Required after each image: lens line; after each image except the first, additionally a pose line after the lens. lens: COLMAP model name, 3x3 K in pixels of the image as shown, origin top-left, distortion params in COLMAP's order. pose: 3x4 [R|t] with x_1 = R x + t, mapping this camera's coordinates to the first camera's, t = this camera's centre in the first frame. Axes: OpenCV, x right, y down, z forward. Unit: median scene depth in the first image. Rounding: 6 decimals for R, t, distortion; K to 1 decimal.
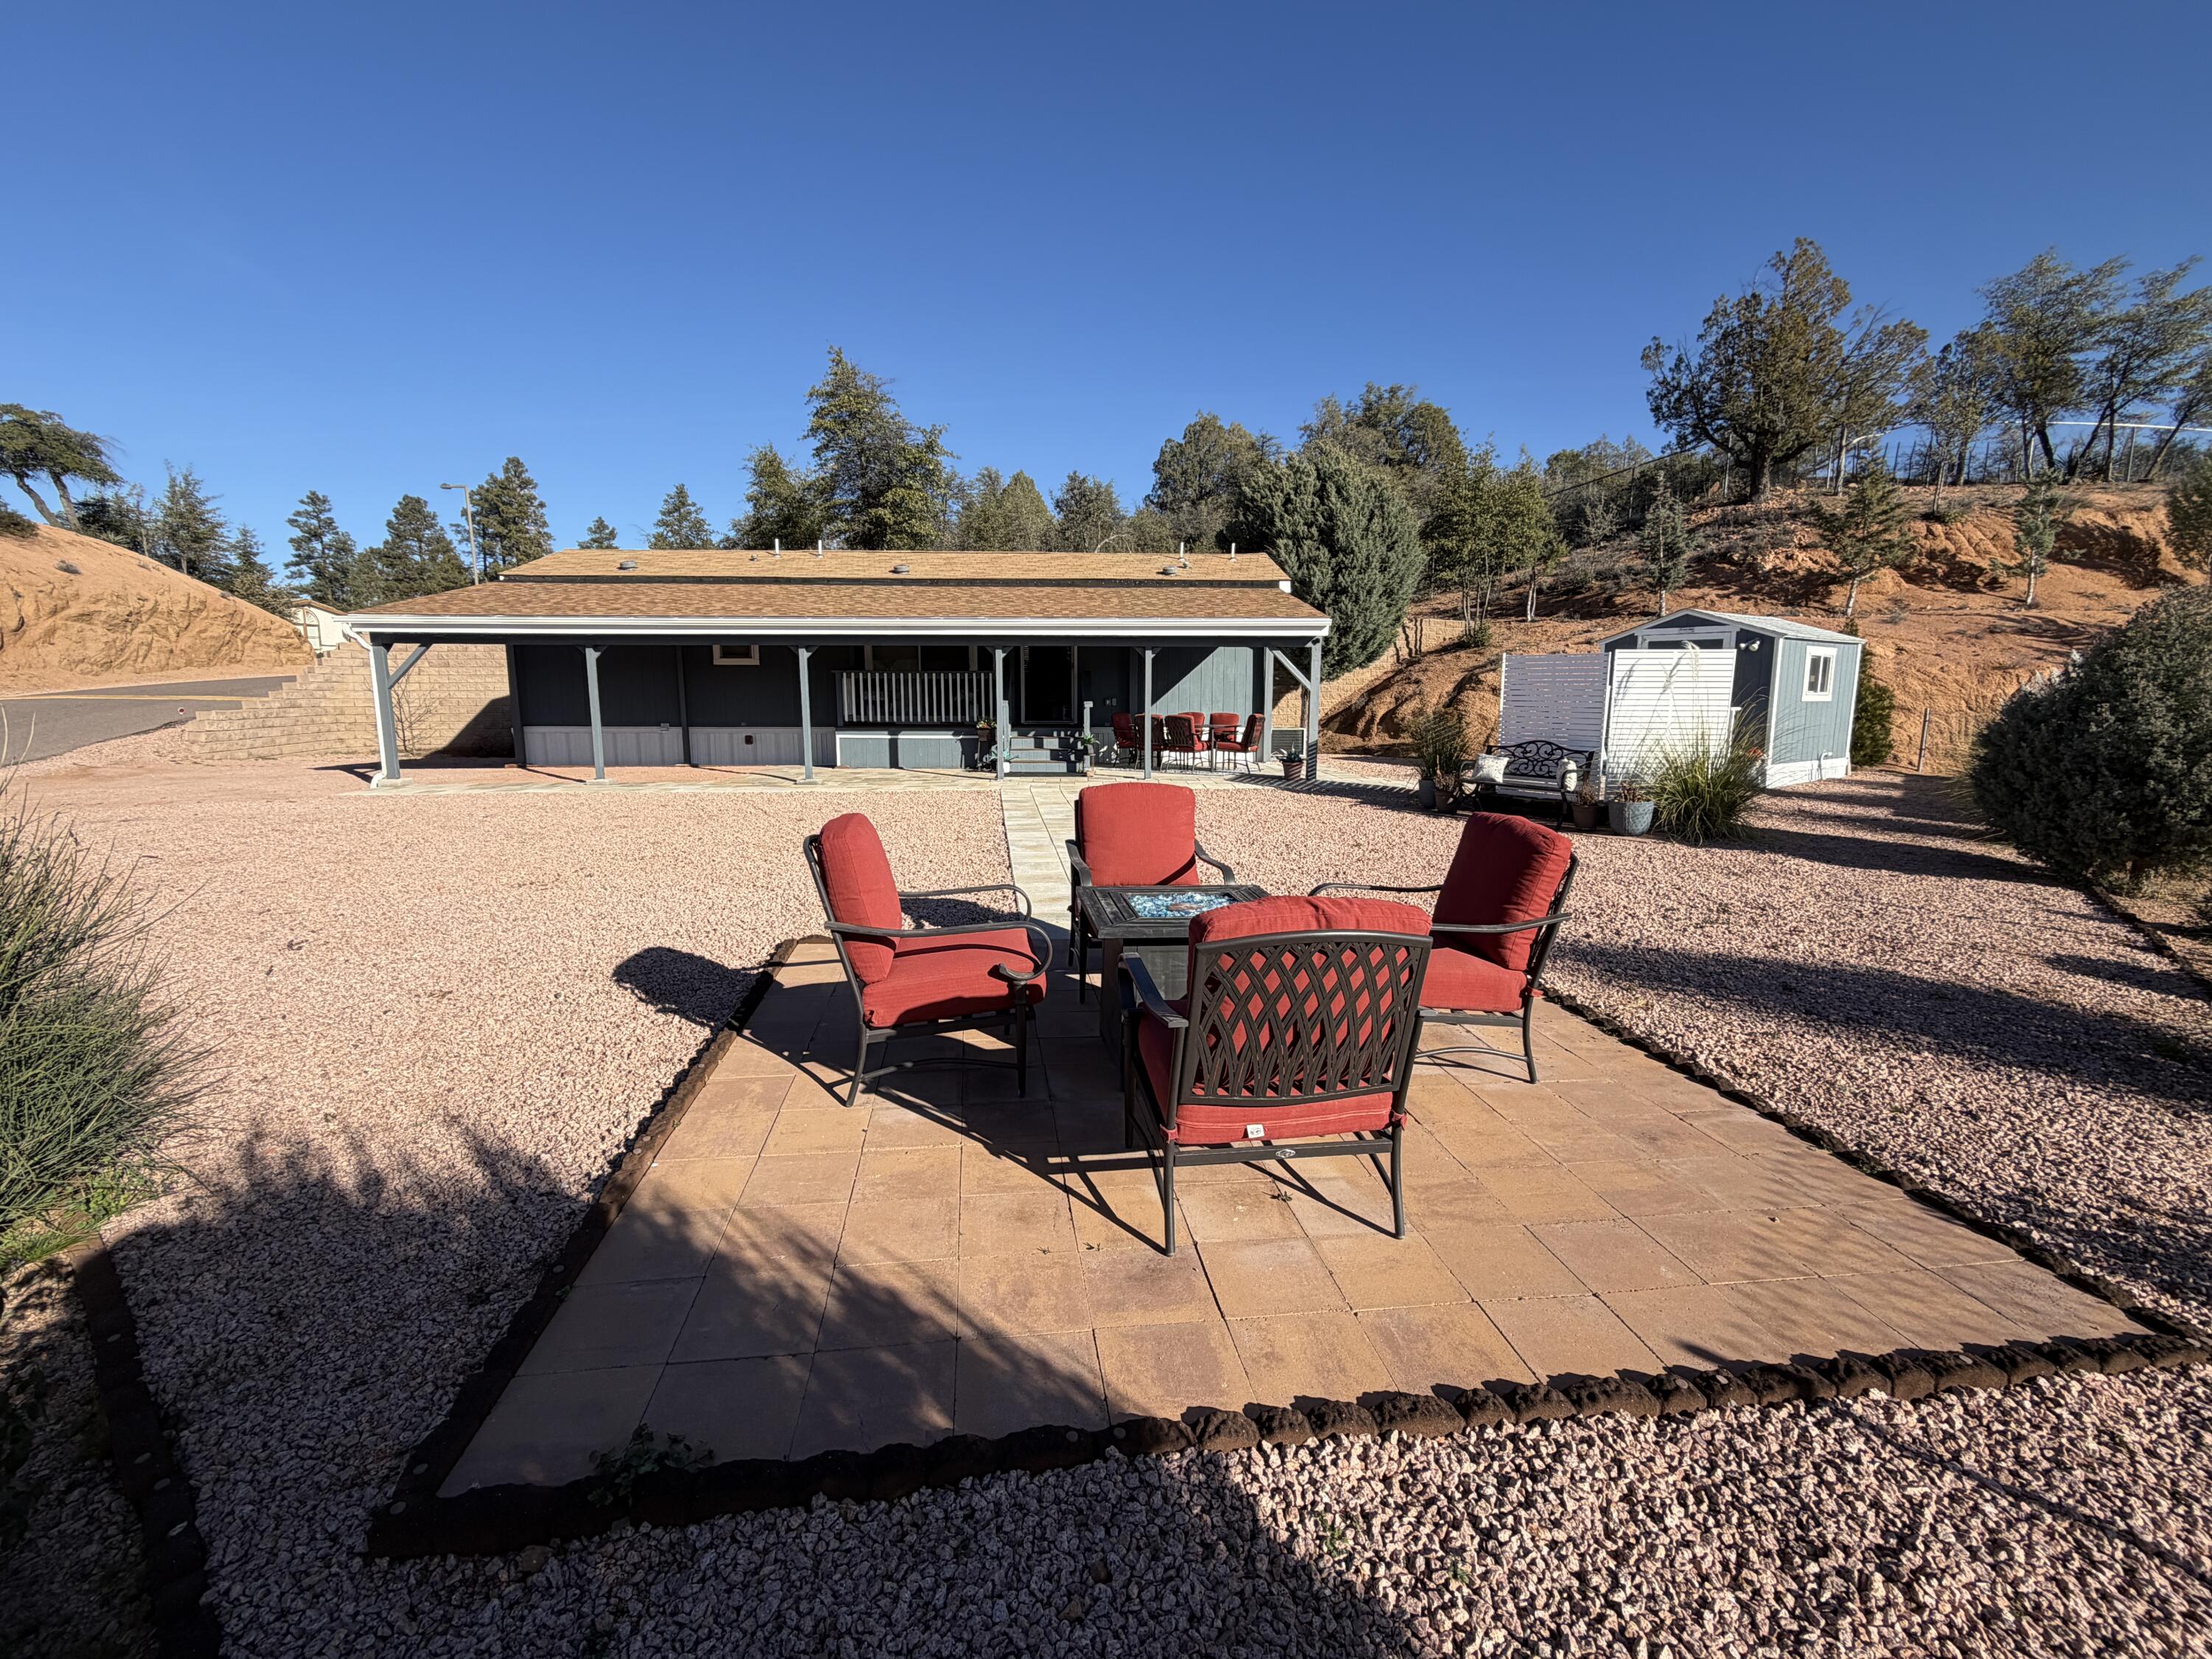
lens RADIAL K [[965.6, 0, 1104.4], [0, 965.6, 824.7], [0, 0, 1]] dist [0.001467, -0.000293]
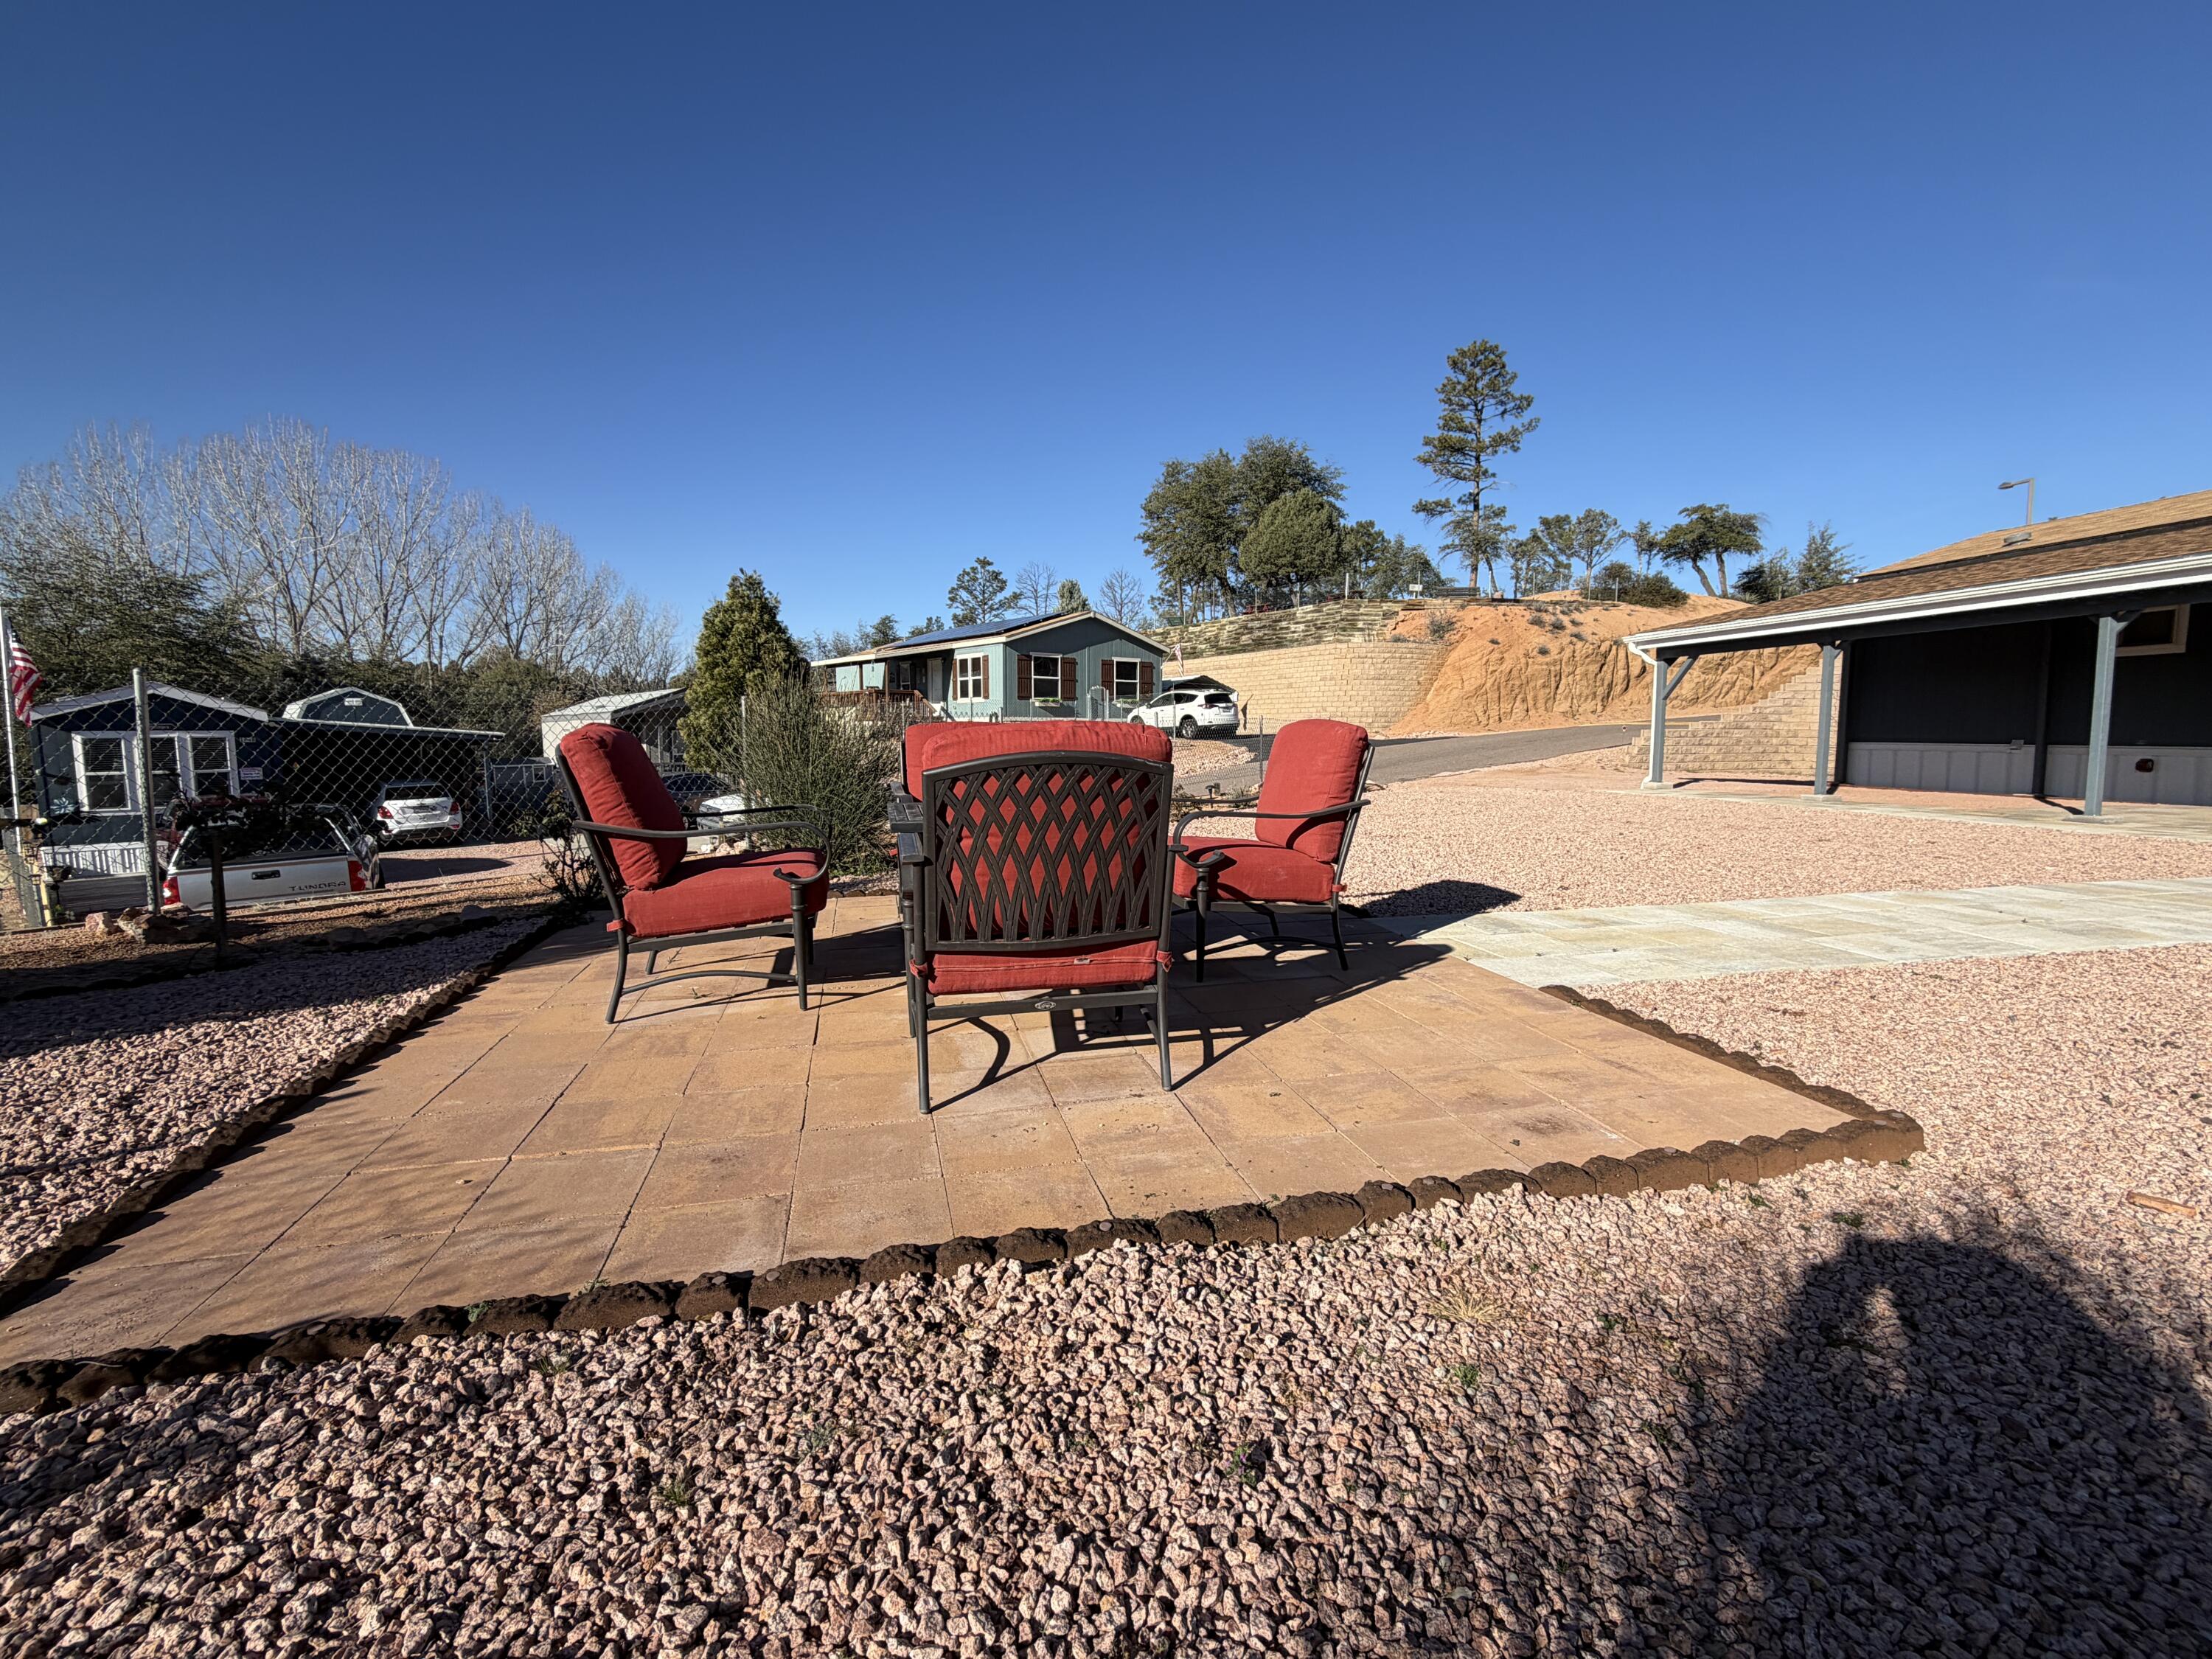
lens RADIAL K [[965.6, 0, 1102.8], [0, 965.6, 830.7], [0, 0, 1]] dist [0.001467, -0.000293]
pose [[0.108058, 0.099319, -0.989171, 0.167249], [-0.138899, 0.986746, 0.083902, 0.001024], [0.984393, 0.128329, 0.120422, 0.156088]]
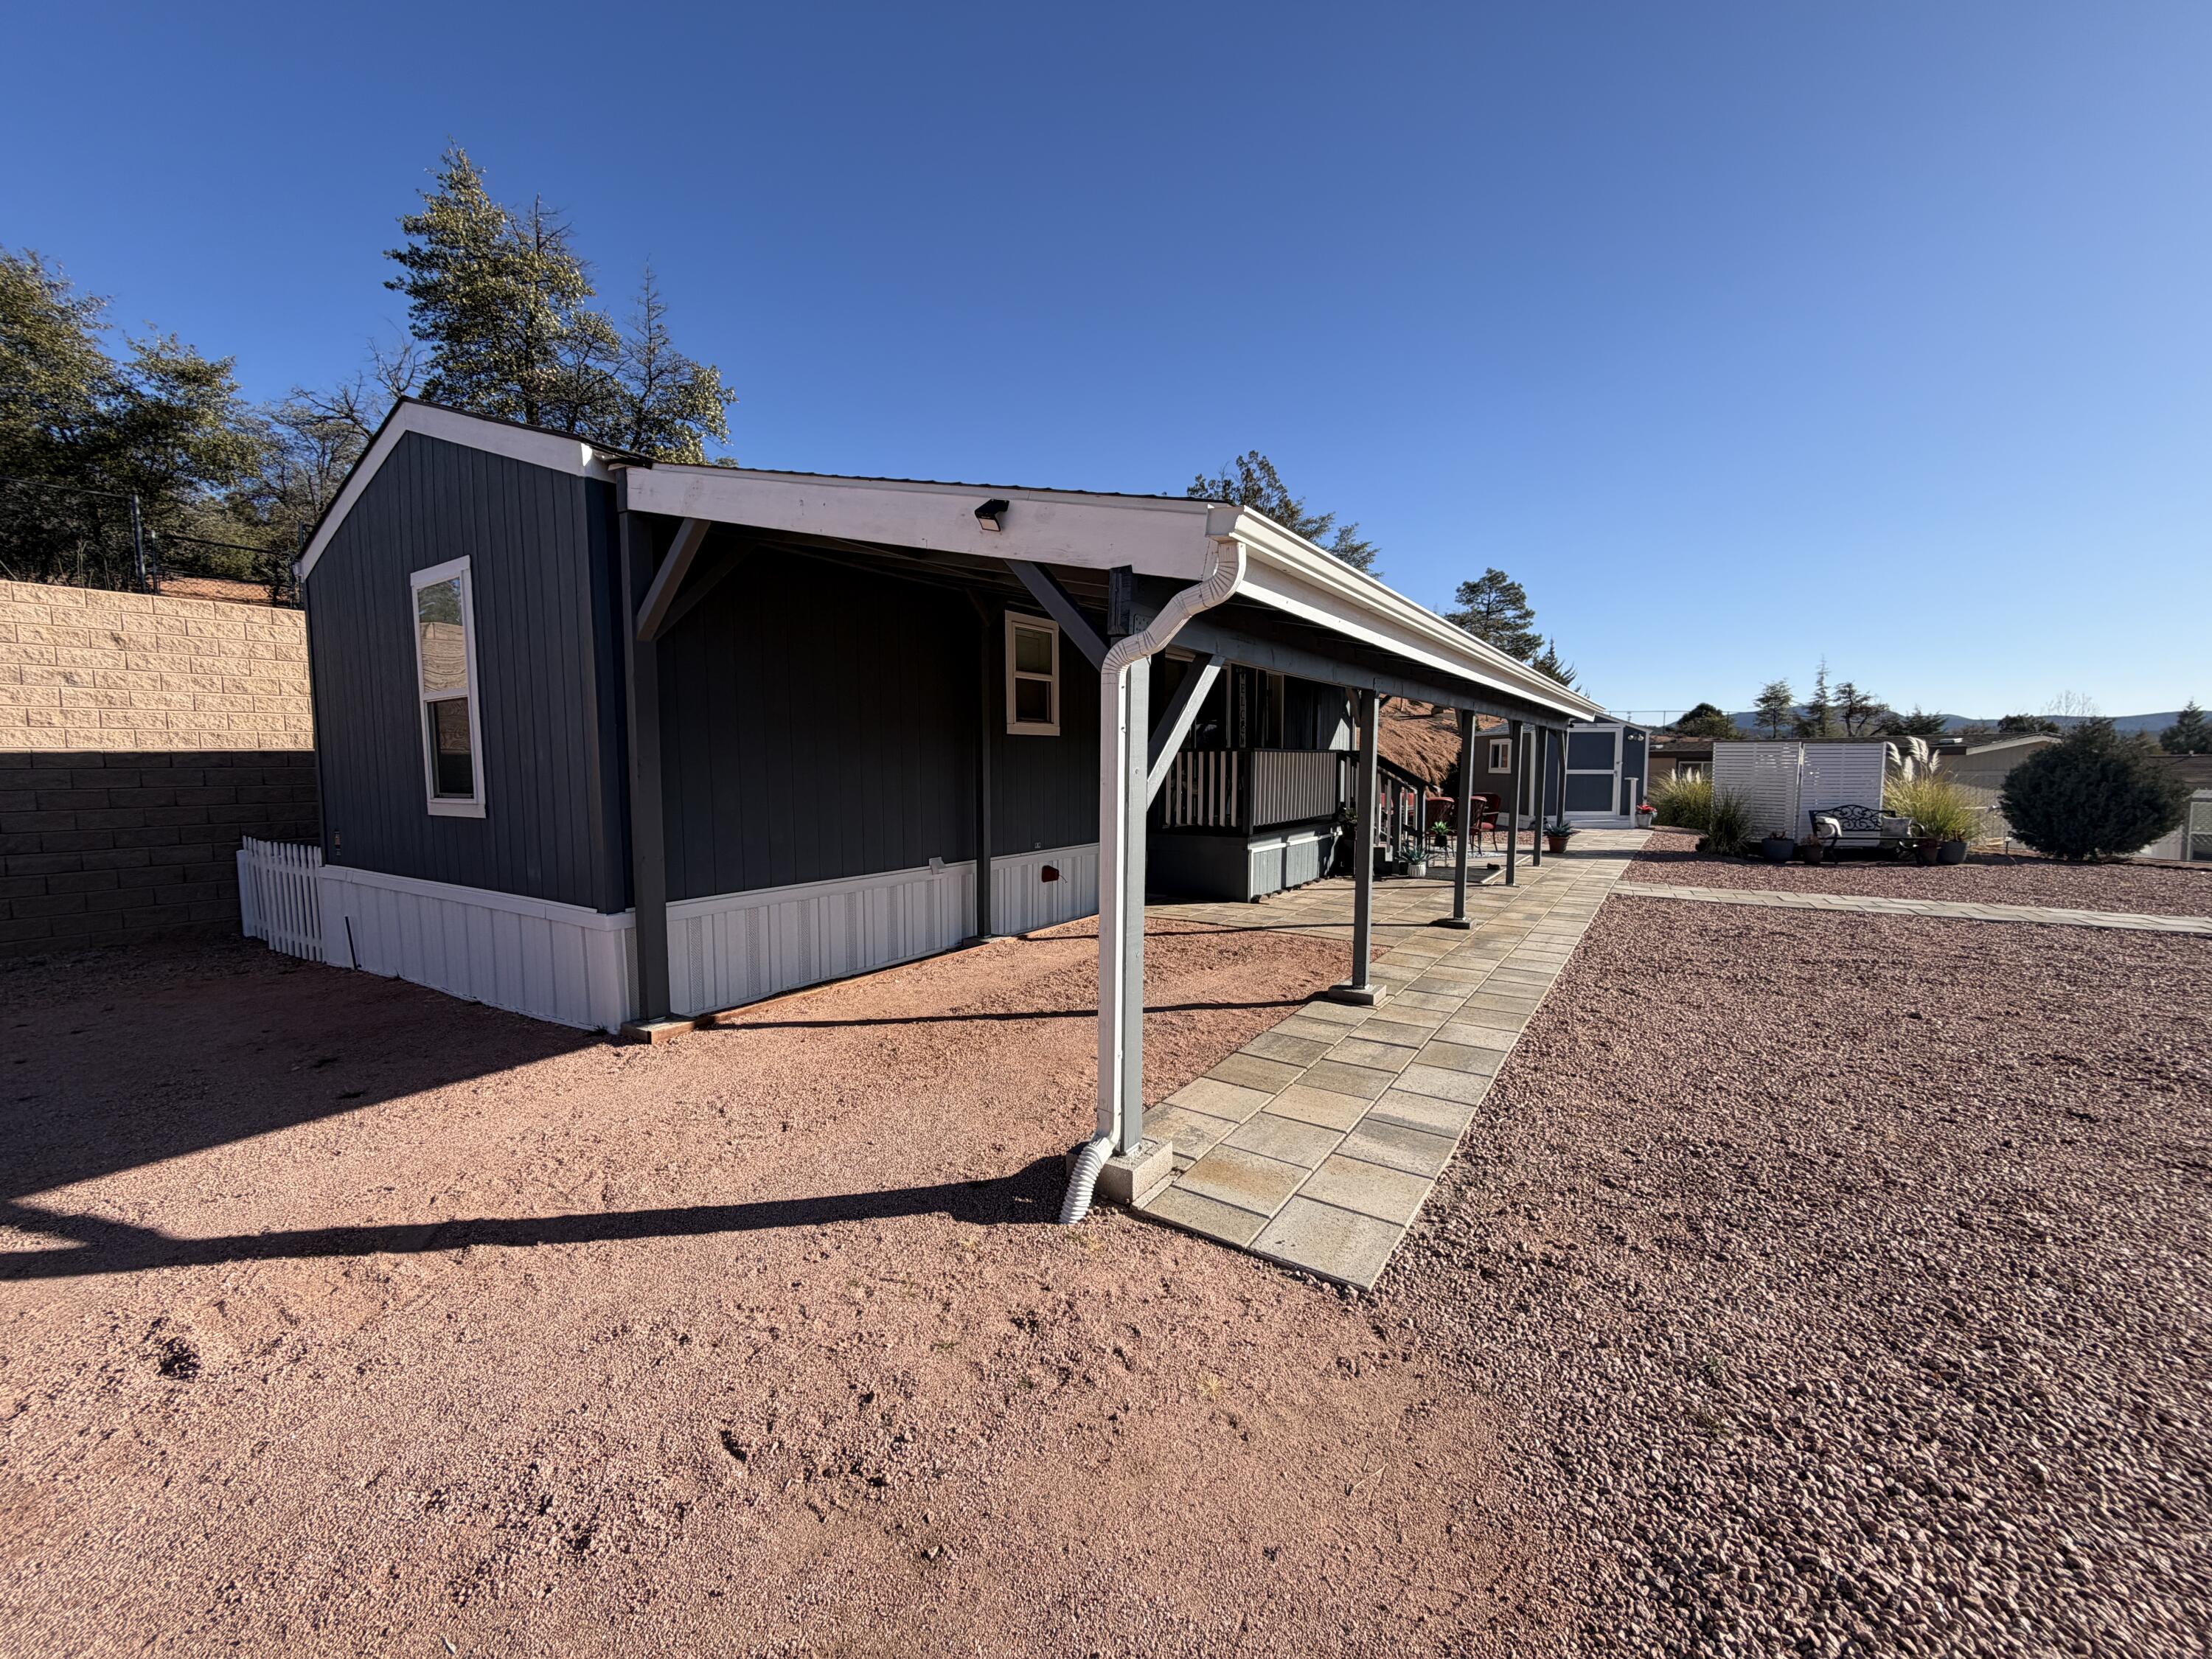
lens RADIAL K [[885.4, 0, 1099.2], [0, 885.4, 829.8], [0, 0, 1]] dist [0.003604, 0.000001]
pose [[0.584282, -0.064786, 0.808960, -0.551880], [0.118008, 0.992996, -0.005709, -0.078845], [-0.802925, 0.098799, 0.587836, 0.514607]]
